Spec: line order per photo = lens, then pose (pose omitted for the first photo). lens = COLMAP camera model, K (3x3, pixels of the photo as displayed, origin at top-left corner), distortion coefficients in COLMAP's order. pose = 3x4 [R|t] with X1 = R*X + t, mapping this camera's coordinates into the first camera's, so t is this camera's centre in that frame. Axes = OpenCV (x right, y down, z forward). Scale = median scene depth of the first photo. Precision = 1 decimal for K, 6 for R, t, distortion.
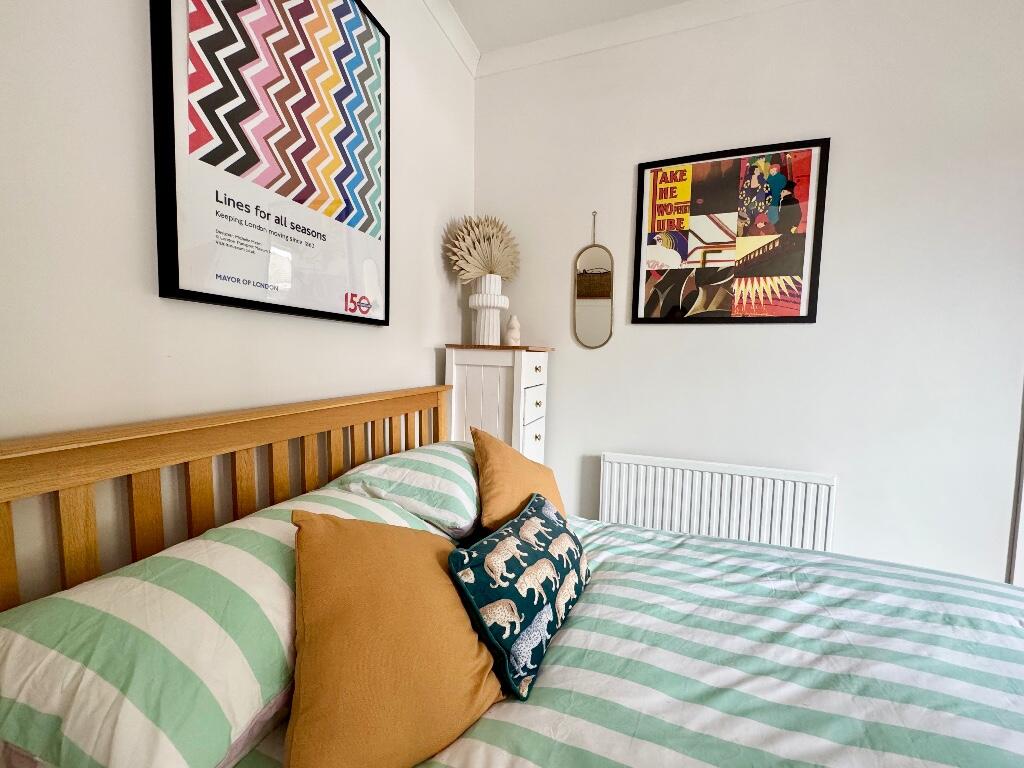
lens RADIAL K [[407.7, 0, 512.5], [0, 407.7, 386.5], [0, 0, 1]] dist [0.000419, -0.000516]
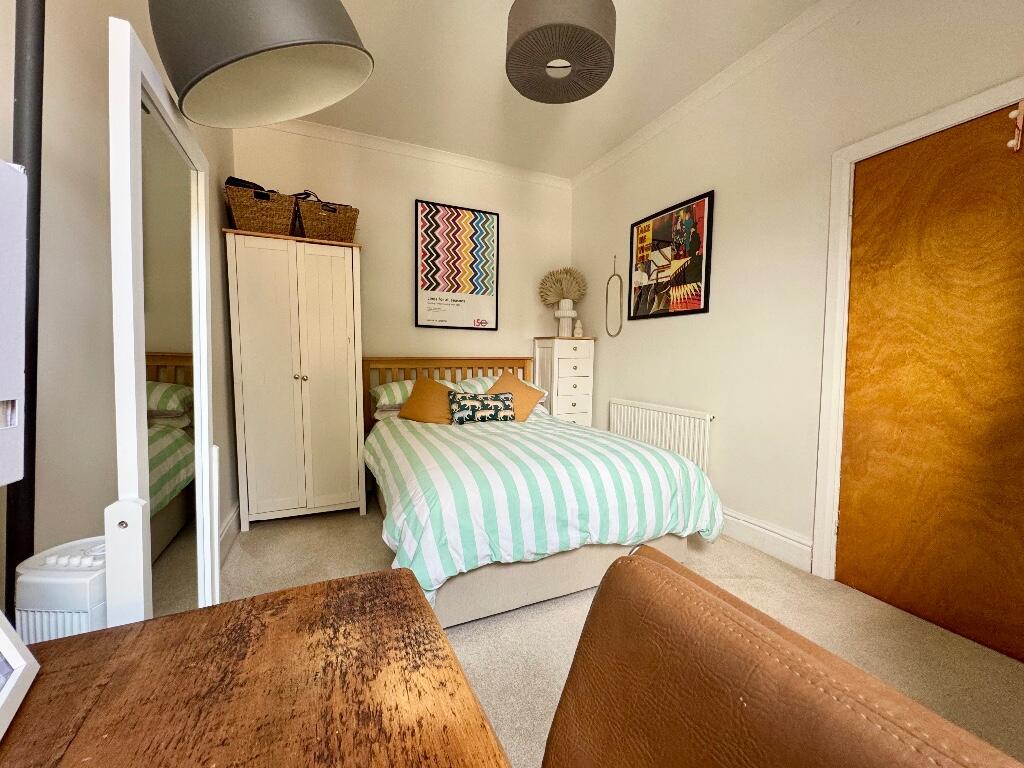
lens RADIAL K [[407.7, 0, 508.5], [0, 407.7, 380.1], [0, 0, 1]] dist [0.000419, -0.000516]
pose [[0.705578, 0.030256, -0.707986, 1.236777], [-0.048436, 0.998811, -0.005587, 0.130478], [0.706975, 0.038235, 0.706204, -0.540418]]
